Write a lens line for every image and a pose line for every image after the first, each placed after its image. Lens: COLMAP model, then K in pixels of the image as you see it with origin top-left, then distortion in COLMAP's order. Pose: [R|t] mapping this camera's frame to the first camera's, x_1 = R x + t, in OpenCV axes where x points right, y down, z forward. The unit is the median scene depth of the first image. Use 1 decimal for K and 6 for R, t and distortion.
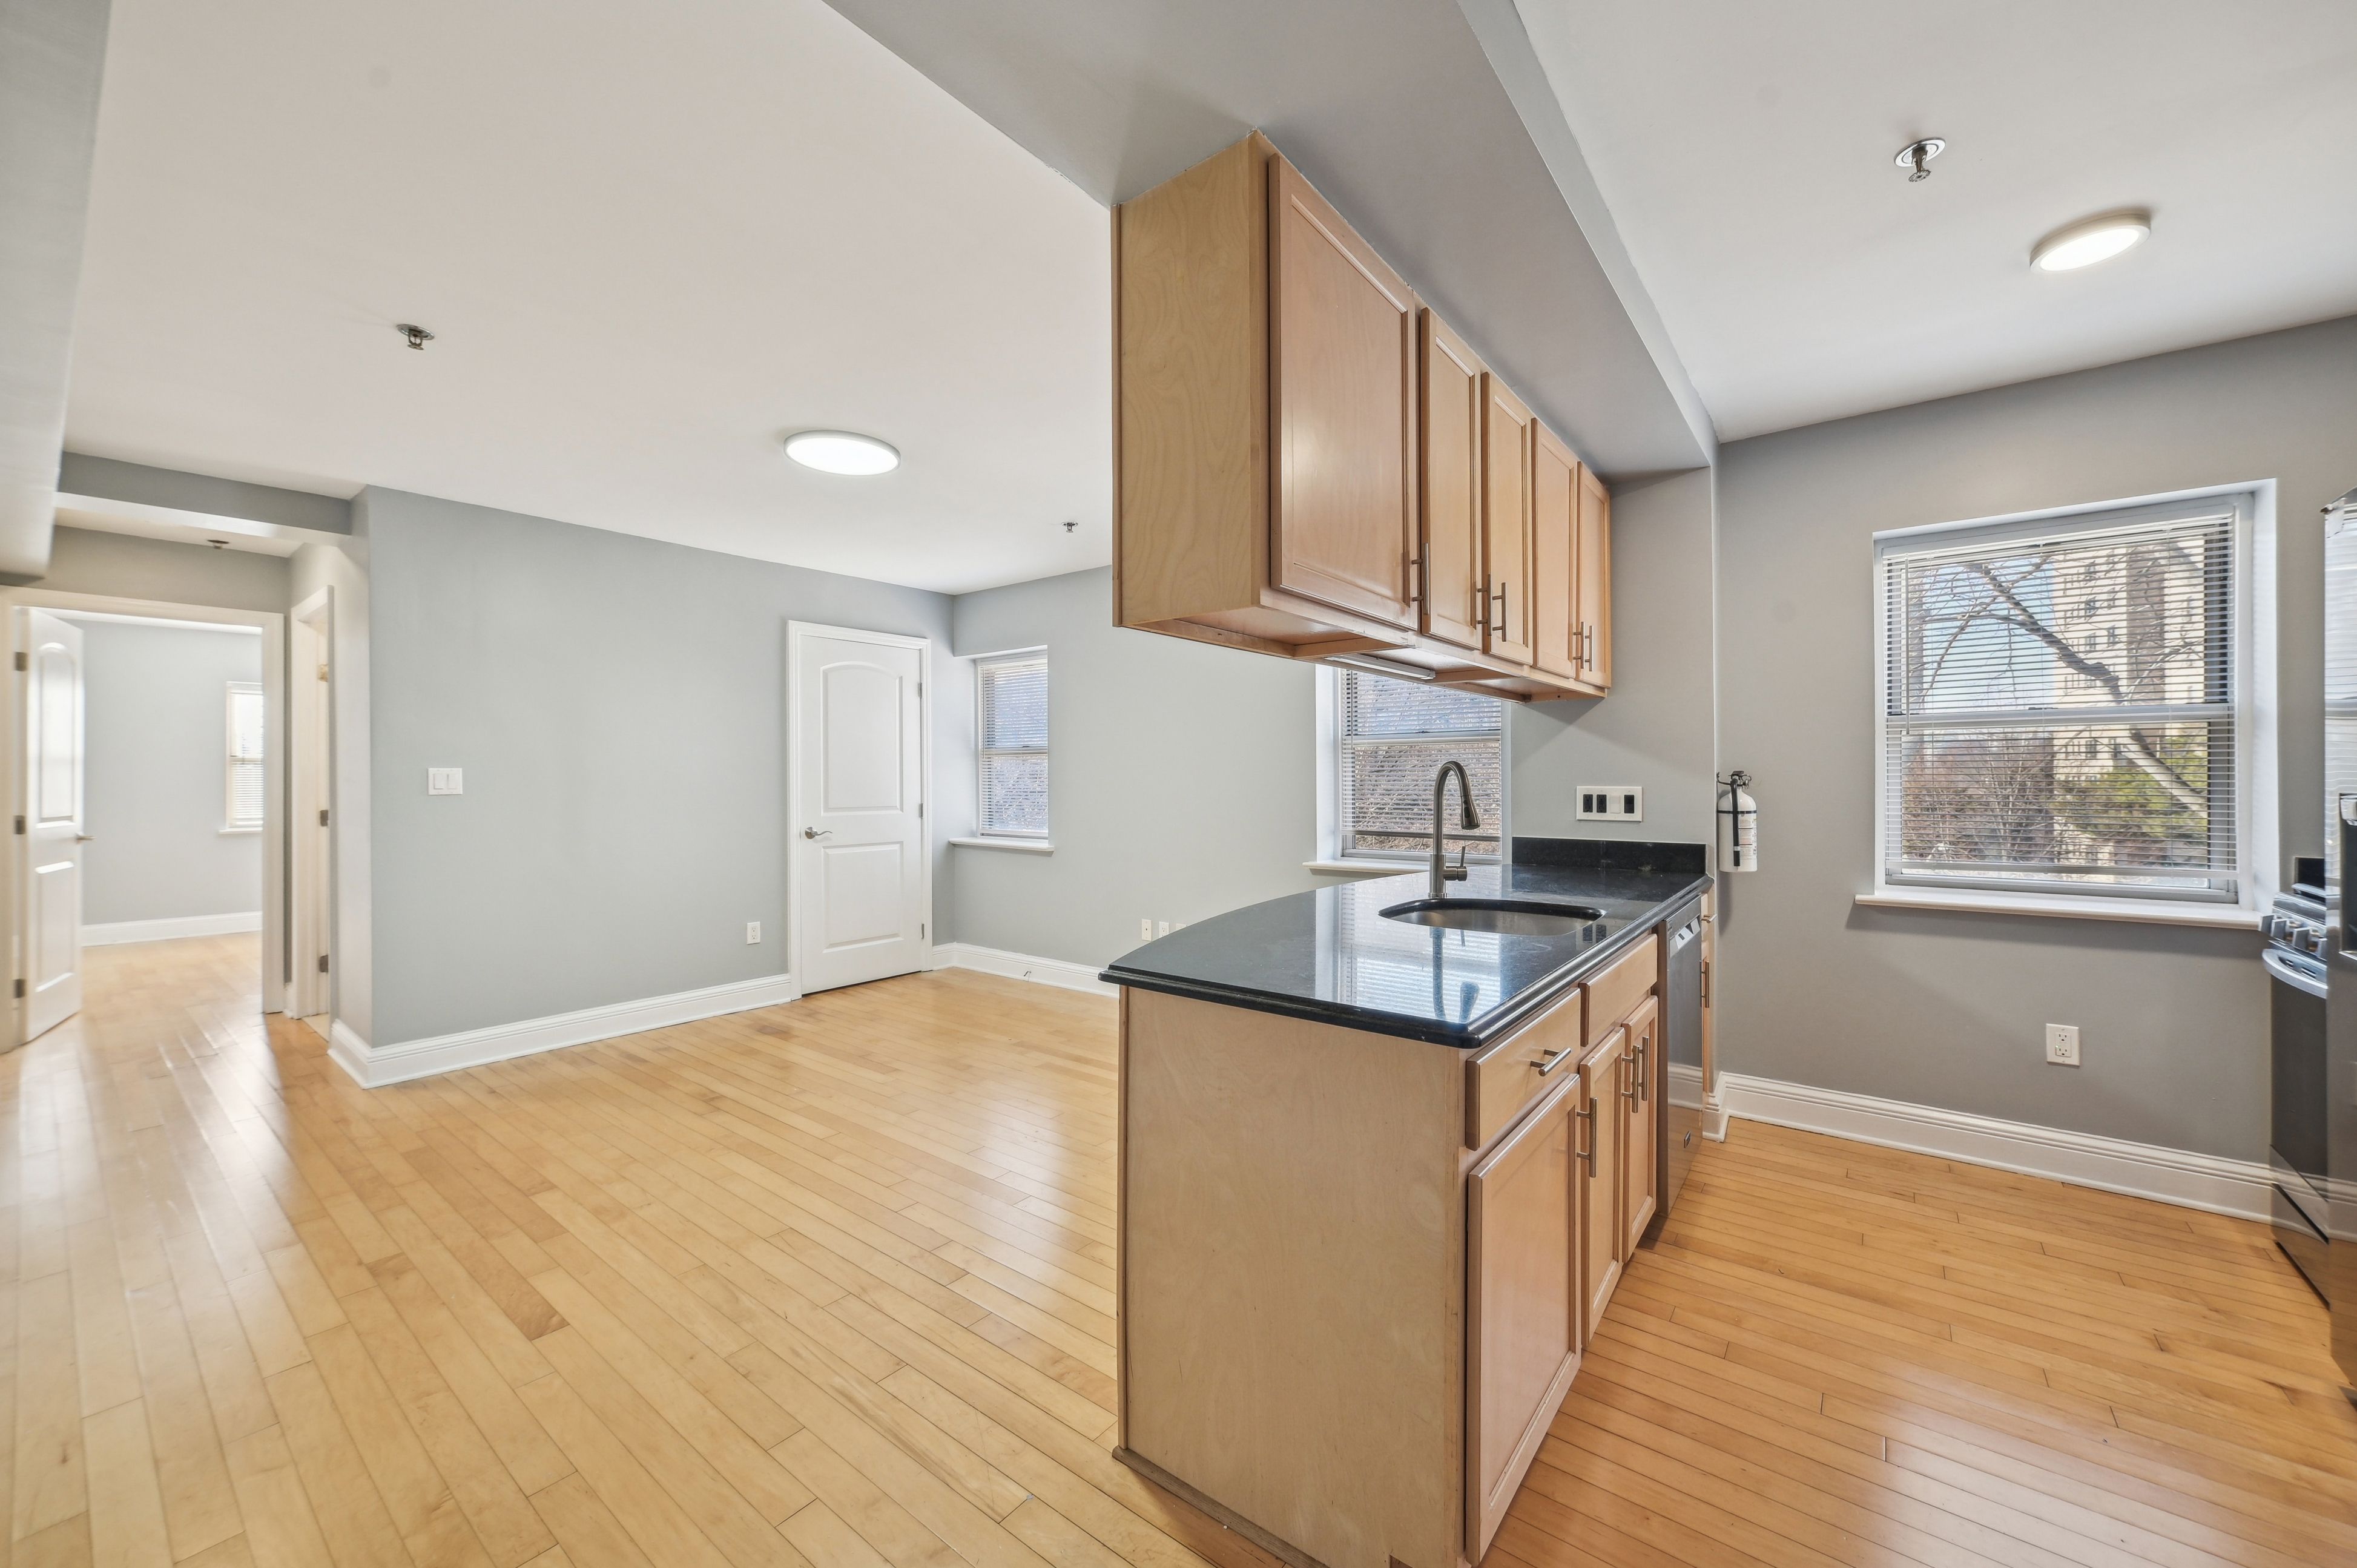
lens RADIAL K [[897.4, 0, 1180.5], [0, 897.4, 780.4], [0, 0, 1]] dist [-0.003703, 0.002605]
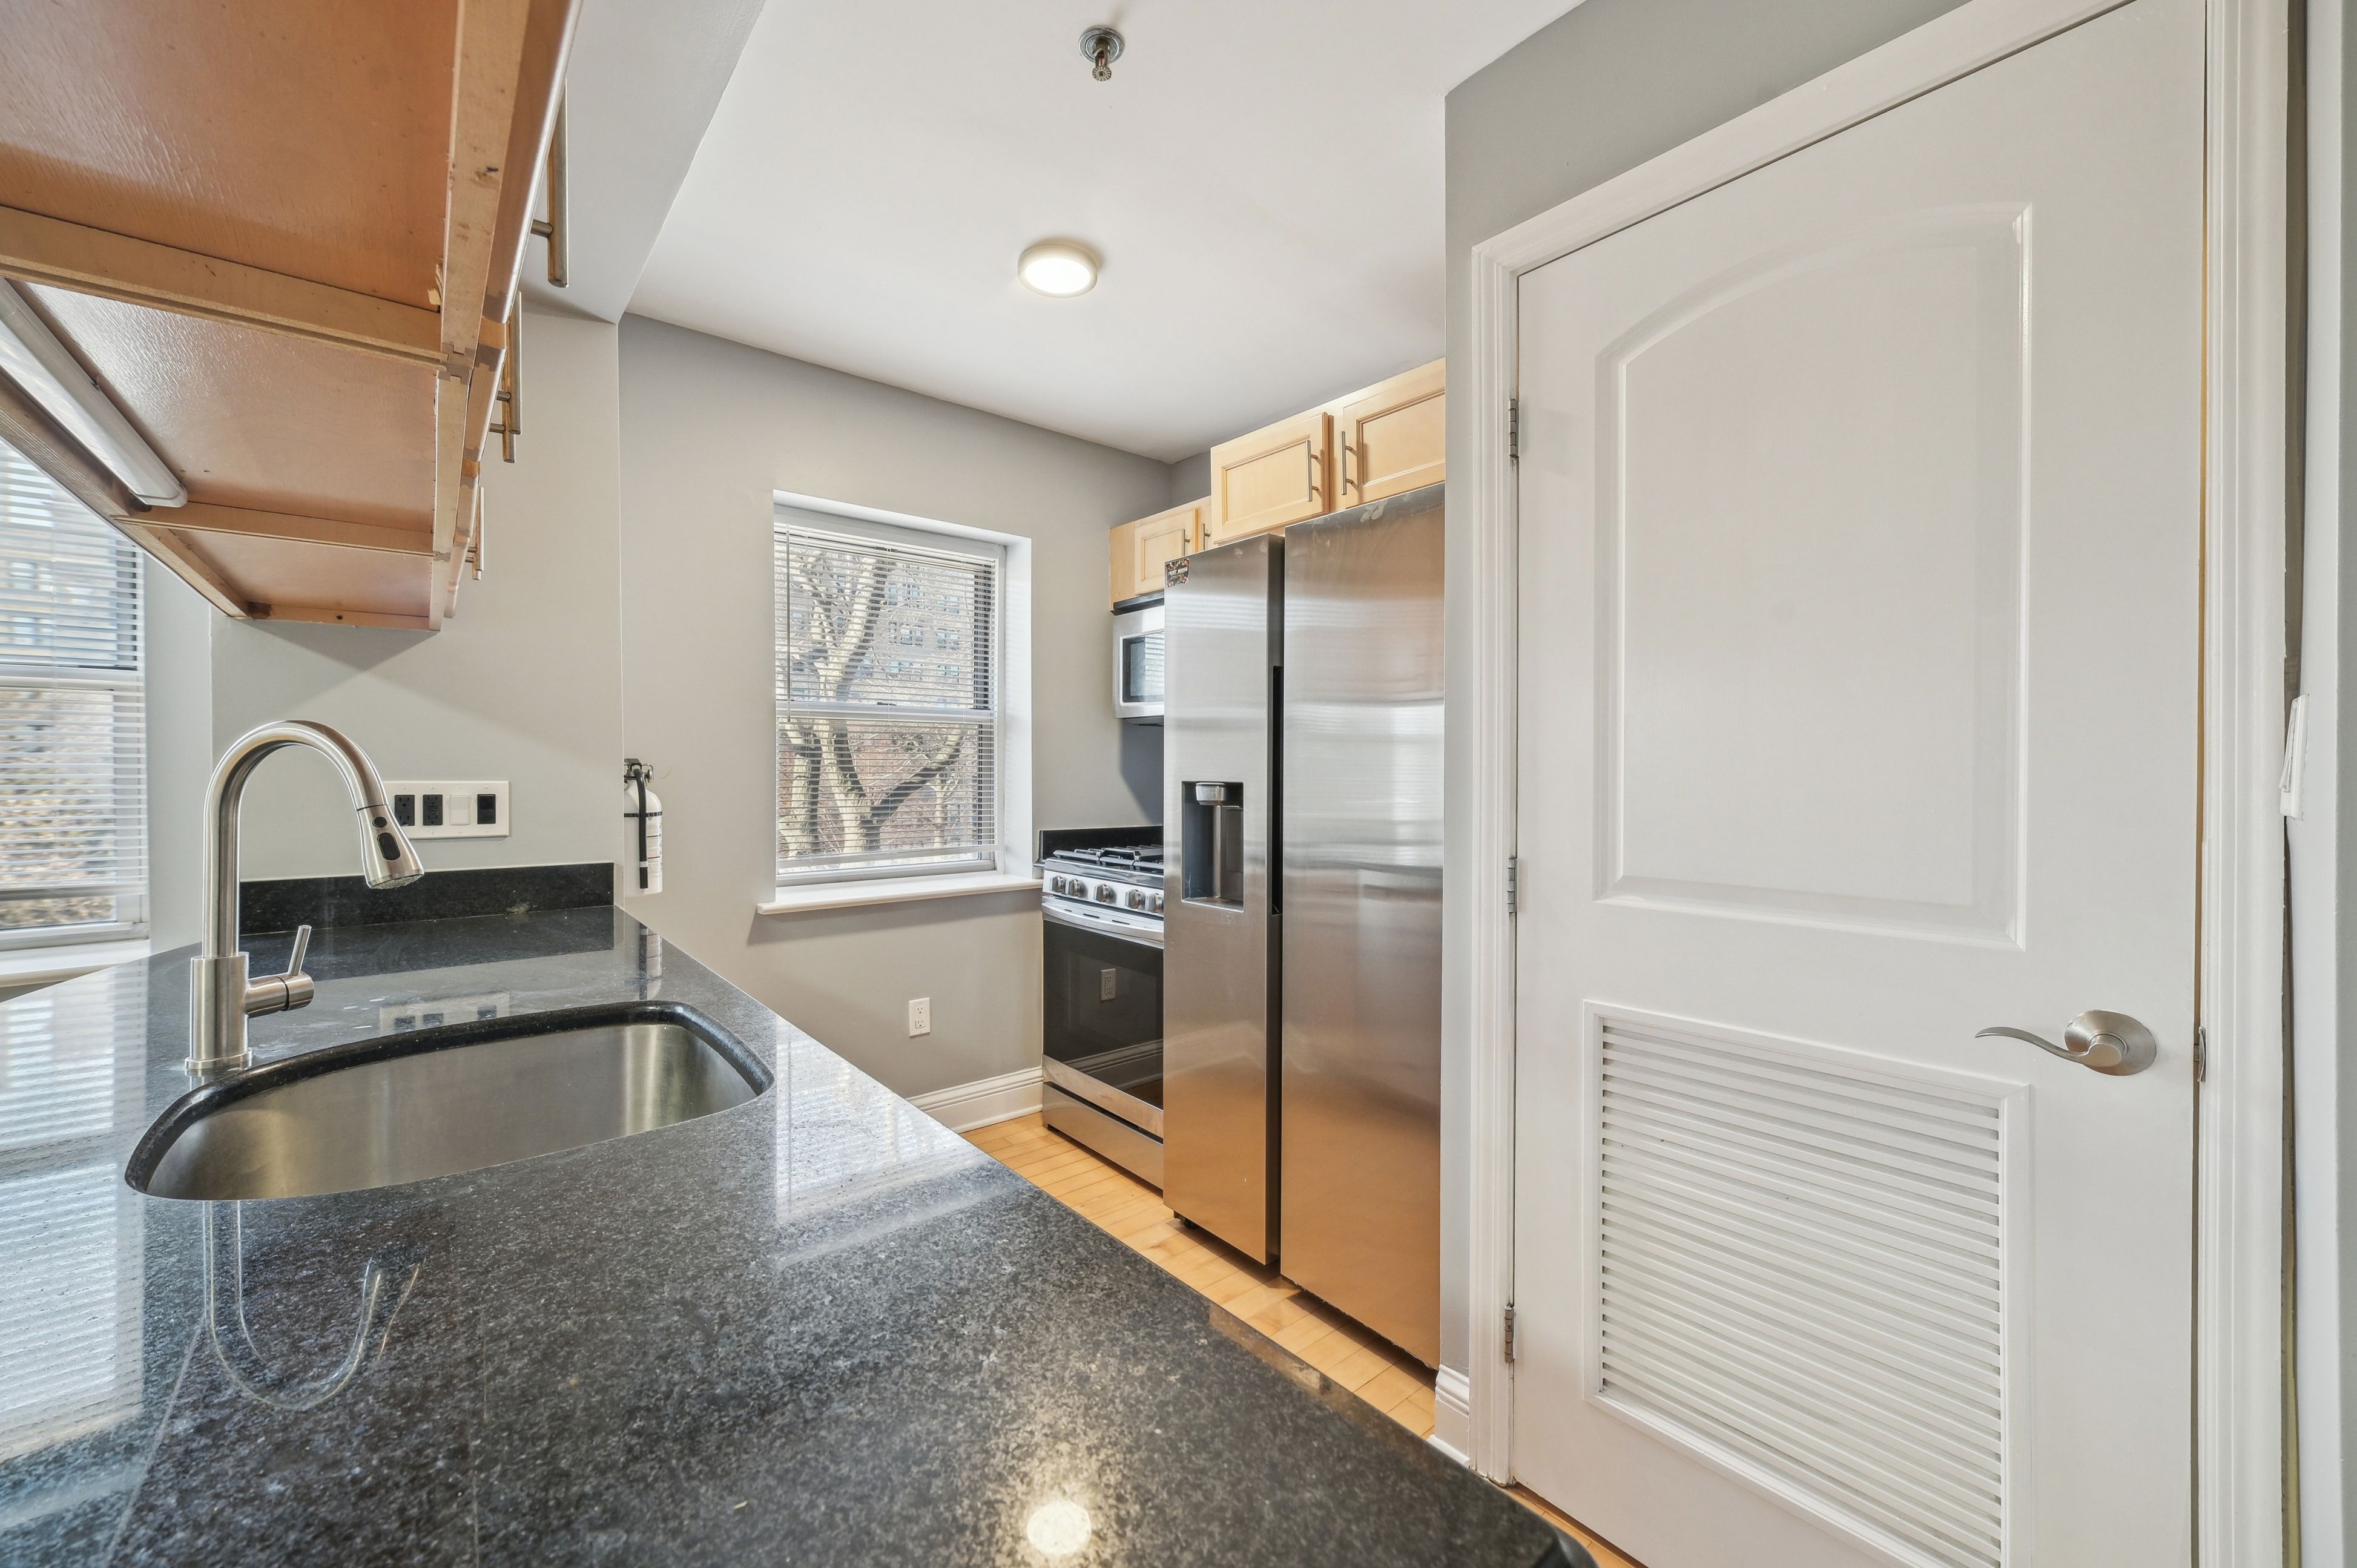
lens RADIAL K [[892.5, 0, 1180.1], [0, 892.5, 778.0], [0, 0, 1]] dist [-0.017576, 0.007859]
pose [[0.202534, -0.004120, 0.979267, -0.001876], [-0.003460, 0.999982, 0.004922, 0.000208], [-0.979269, -0.004385, 0.202516, 0.397670]]
